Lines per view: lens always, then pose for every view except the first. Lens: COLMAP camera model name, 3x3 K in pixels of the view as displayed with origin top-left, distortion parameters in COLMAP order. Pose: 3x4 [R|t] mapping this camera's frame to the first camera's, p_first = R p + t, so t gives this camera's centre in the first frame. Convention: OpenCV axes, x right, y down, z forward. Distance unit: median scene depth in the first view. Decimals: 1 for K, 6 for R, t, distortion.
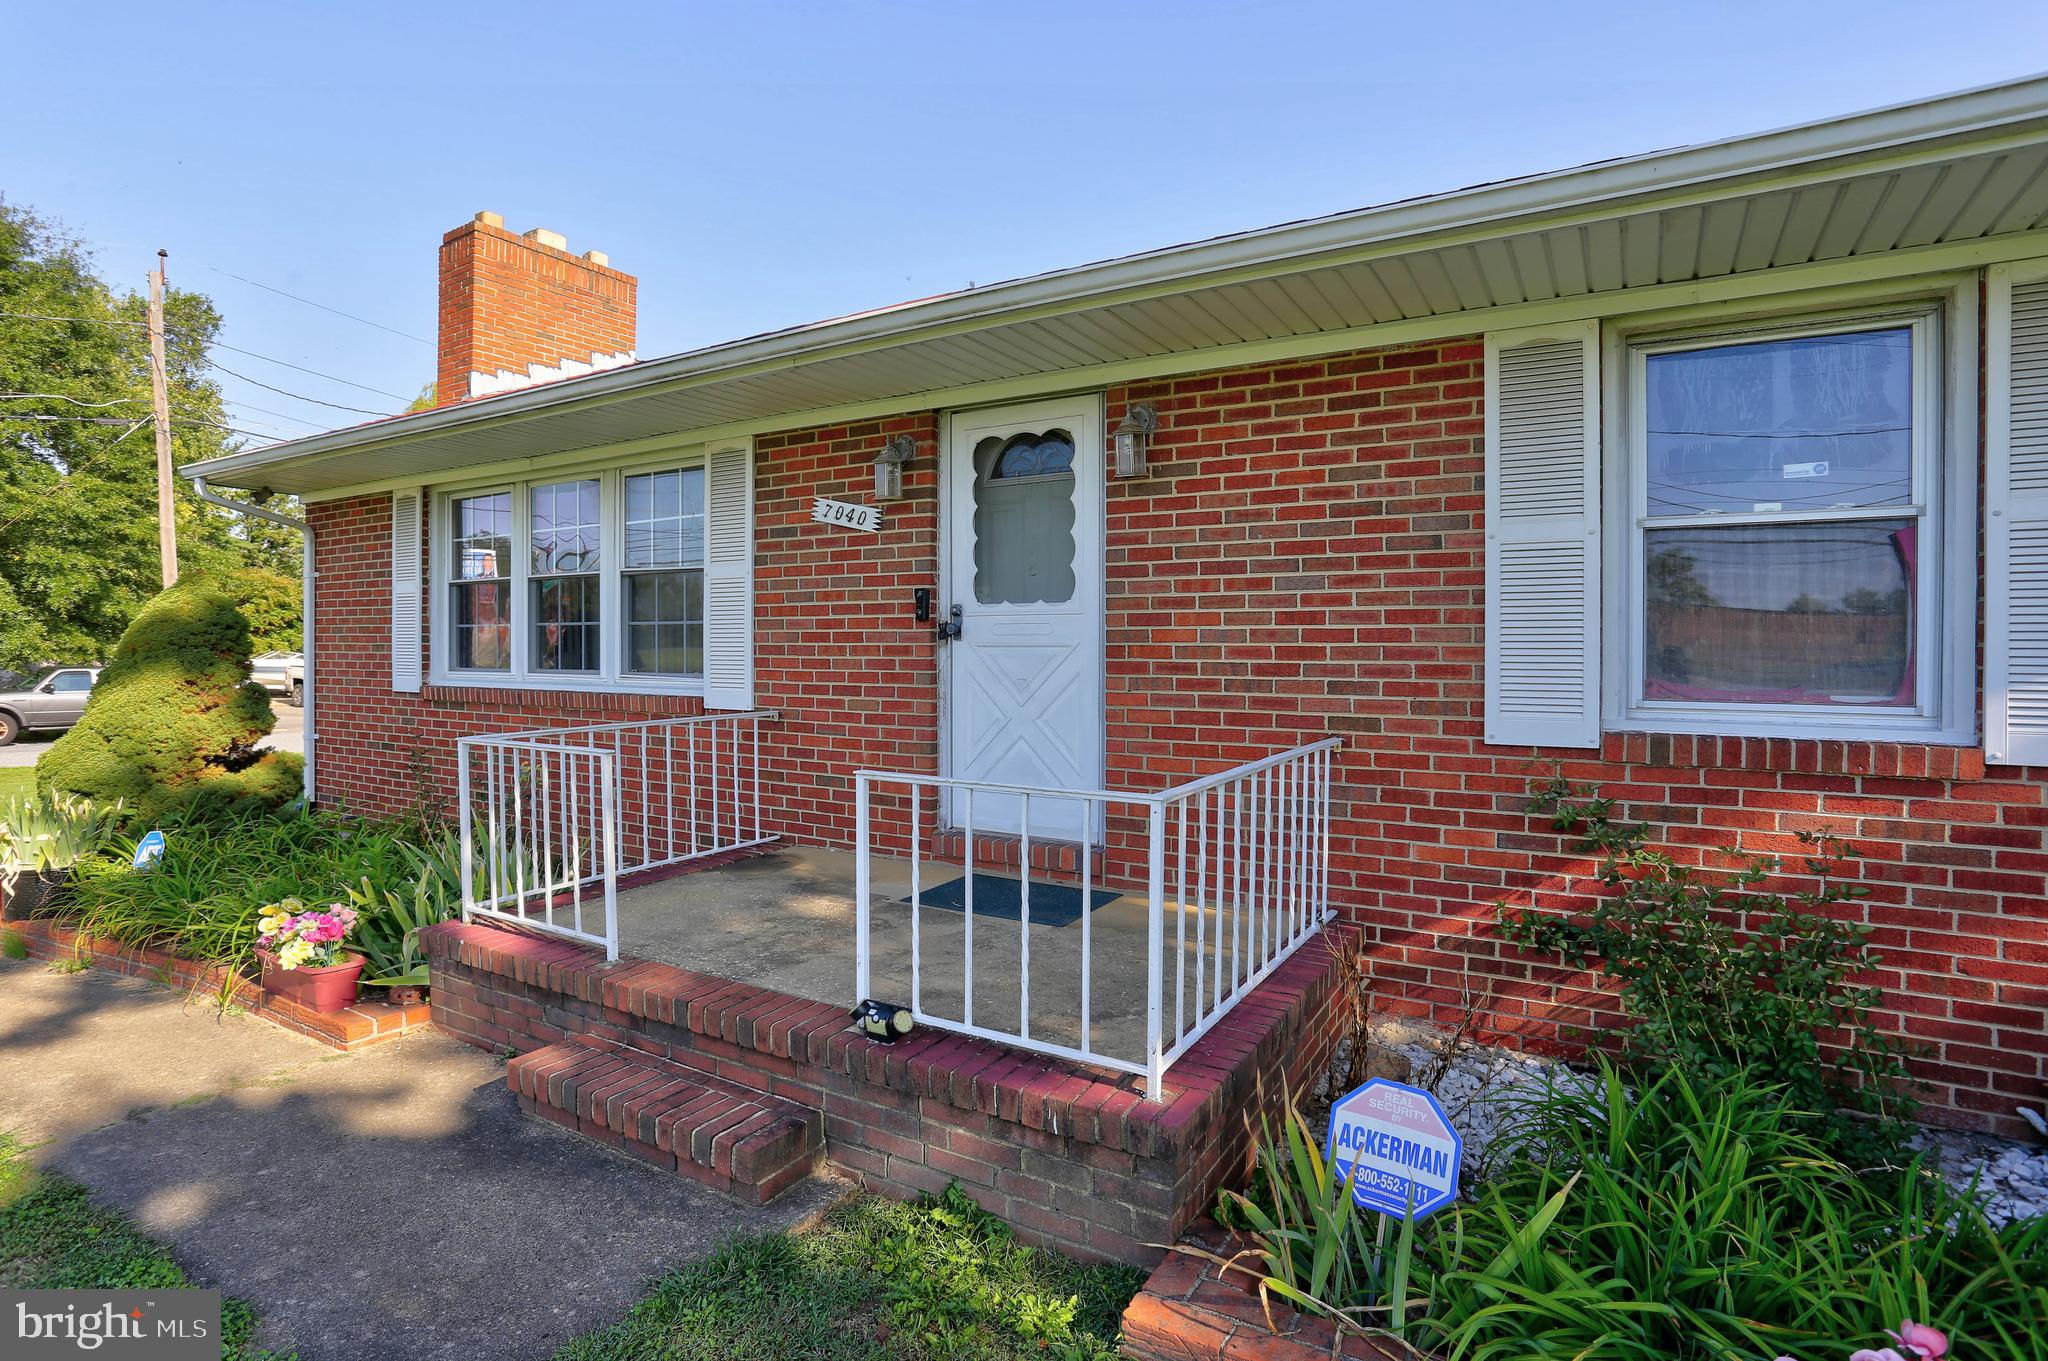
lens RADIAL K [[1007.9, 0, 1023.3], [0, 1007.9, 679.8], [0, 0, 1]] dist [-0.041565, 0.013173]
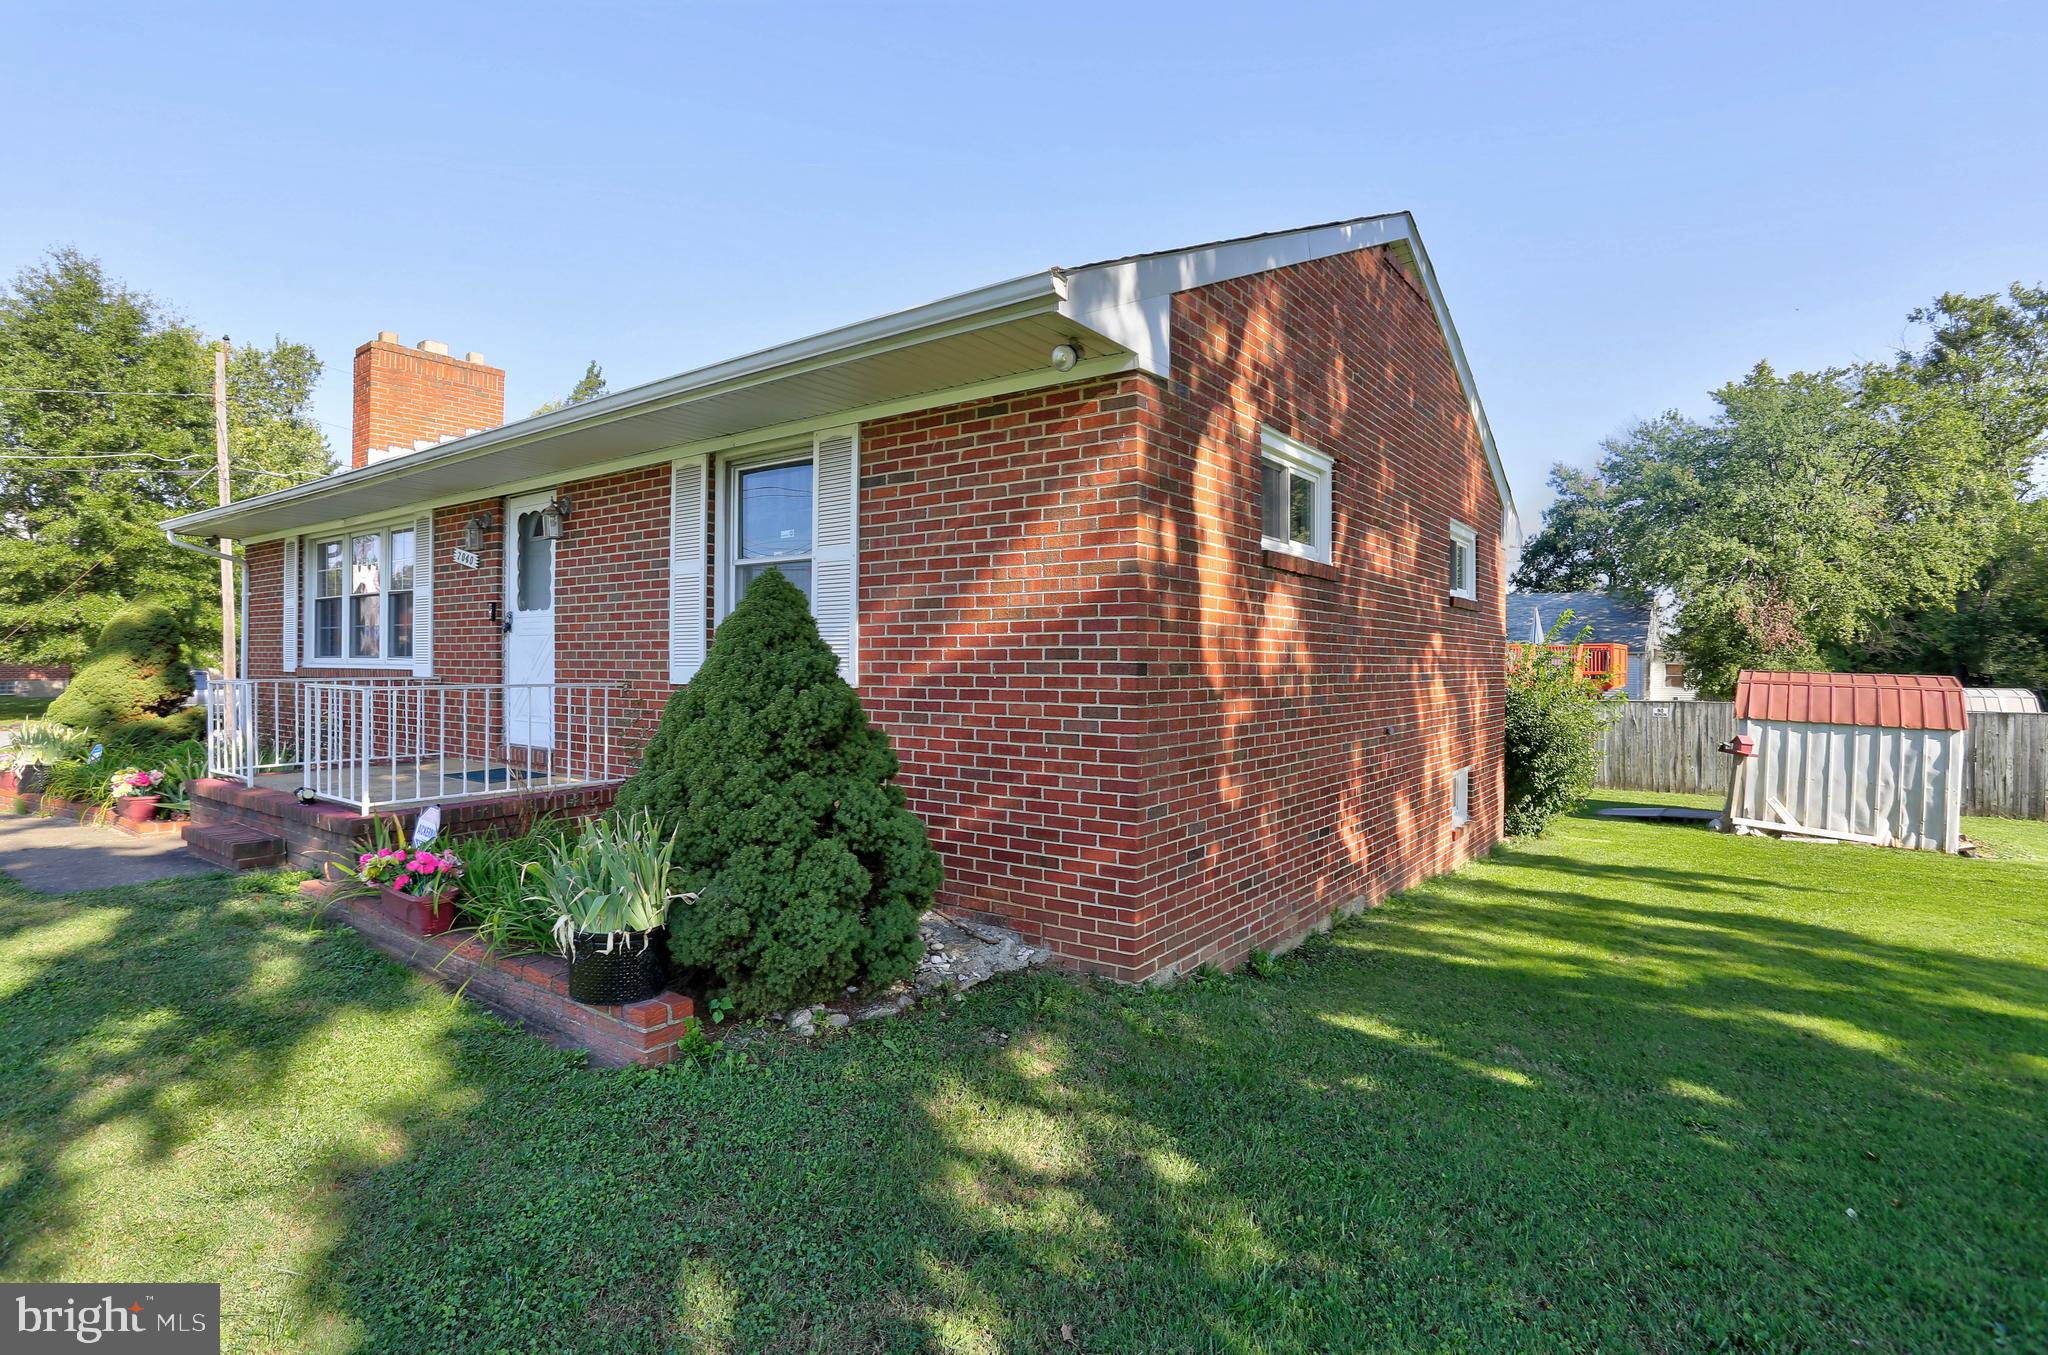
lens RADIAL K [[1007.9, 0, 1016.9], [0, 1007.9, 687.4], [0, 0, 1]] dist [-0.041565, 0.013173]
pose [[0.993712, -0.013453, -0.111153, 0.822416], [0.016412, 0.999534, 0.025750, 0.021894], [0.110755, -0.027413, 0.993470, -0.502201]]
